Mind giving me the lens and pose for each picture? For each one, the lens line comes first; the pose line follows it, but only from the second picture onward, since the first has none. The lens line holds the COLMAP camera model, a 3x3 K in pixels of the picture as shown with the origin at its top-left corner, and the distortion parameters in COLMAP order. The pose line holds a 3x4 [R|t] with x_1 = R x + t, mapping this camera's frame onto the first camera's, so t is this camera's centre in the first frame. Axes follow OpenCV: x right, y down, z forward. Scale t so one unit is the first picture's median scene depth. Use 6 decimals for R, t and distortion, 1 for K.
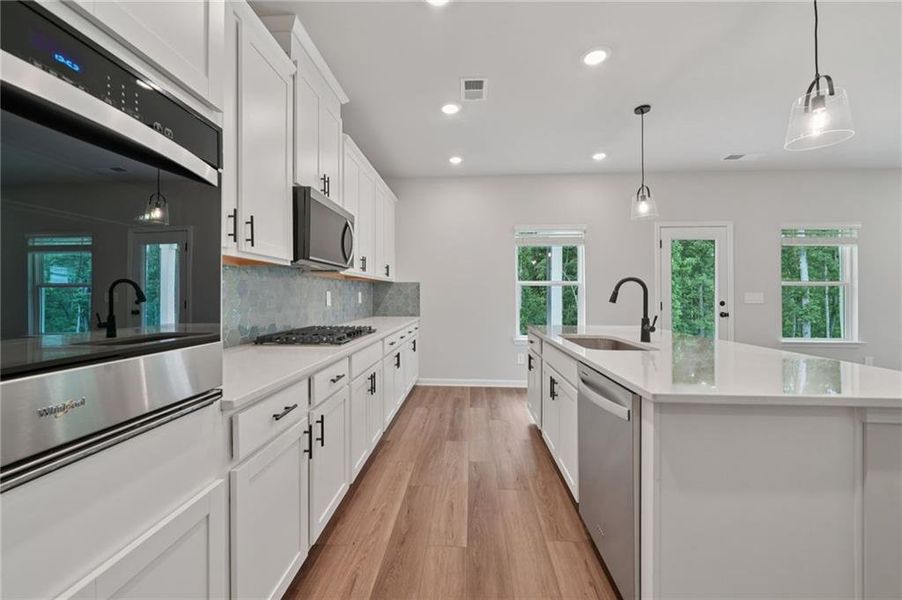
lens RADIAL K [[348.7, 0, 451.5], [0, 348.7, 297.1], [0, 0, 1]] dist [-0.002858, 0.000110]
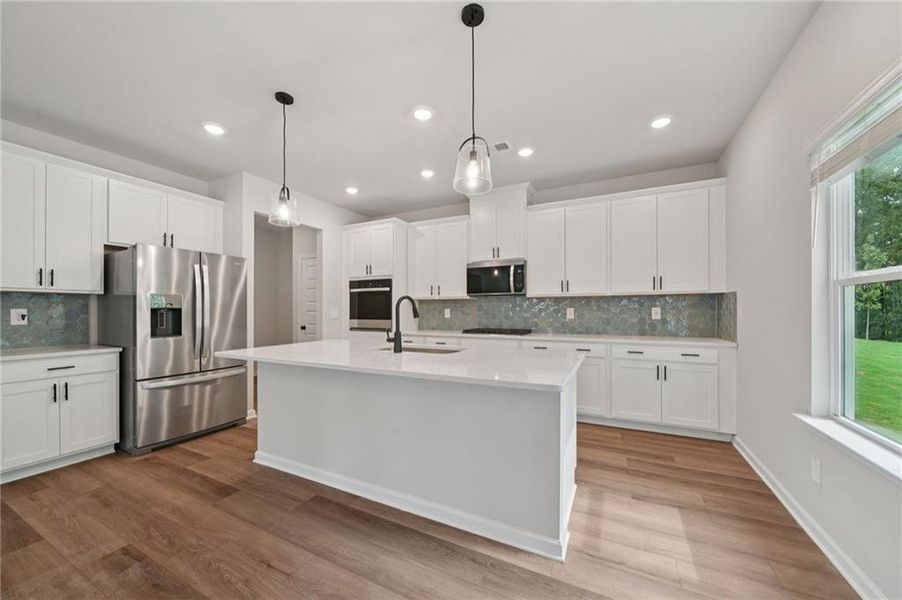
lens RADIAL K [[348.7, 0, 451.8], [0, 348.7, 304.9], [0, 0, 1]] dist [-0.002858, 0.000110]
pose [[-0.403096, -0.012834, -0.915068, 0.911421], [0.000214, 0.999900, -0.014119, -0.006765], [0.915158, -0.005887, -0.403053, 0.963218]]
